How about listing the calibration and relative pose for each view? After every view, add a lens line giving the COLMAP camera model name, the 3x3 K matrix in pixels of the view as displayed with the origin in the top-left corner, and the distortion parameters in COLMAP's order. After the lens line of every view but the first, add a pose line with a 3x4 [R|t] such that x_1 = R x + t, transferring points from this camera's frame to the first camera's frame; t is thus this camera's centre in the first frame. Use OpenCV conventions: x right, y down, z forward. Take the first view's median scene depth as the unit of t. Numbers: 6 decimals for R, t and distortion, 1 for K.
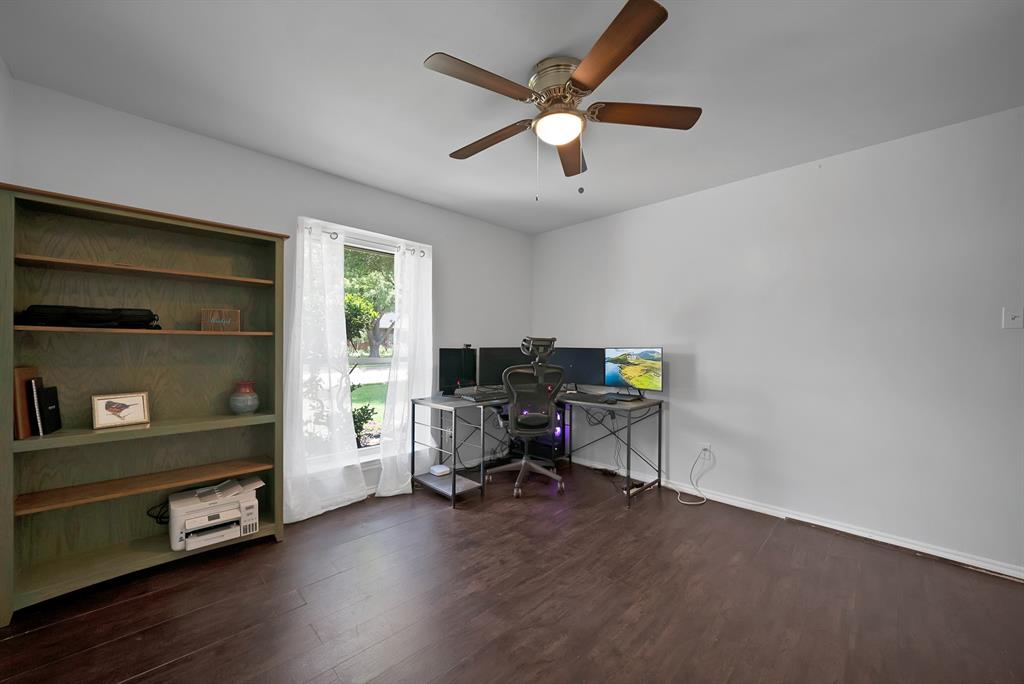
lens RADIAL K [[373.5, 0, 511.7], [0, 373.5, 346.2], [0, 0, 1]] dist [-0.020676, 0.000325]
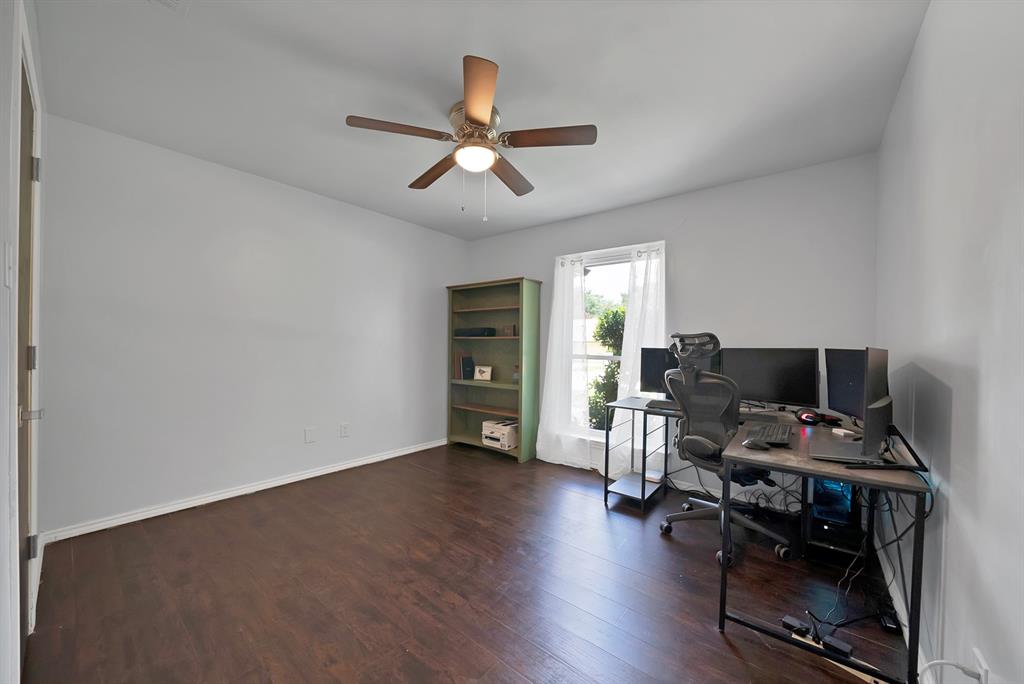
lens RADIAL K [[373.5, 0, 512.0], [0, 373.5, 342.2], [0, 0, 1]] dist [-0.020676, 0.000325]
pose [[0.127795, -0.003575, -0.991794, 1.146583], [-0.007680, 0.999960, -0.004594, -0.004759], [0.991771, 0.008204, 0.127763, 0.838885]]
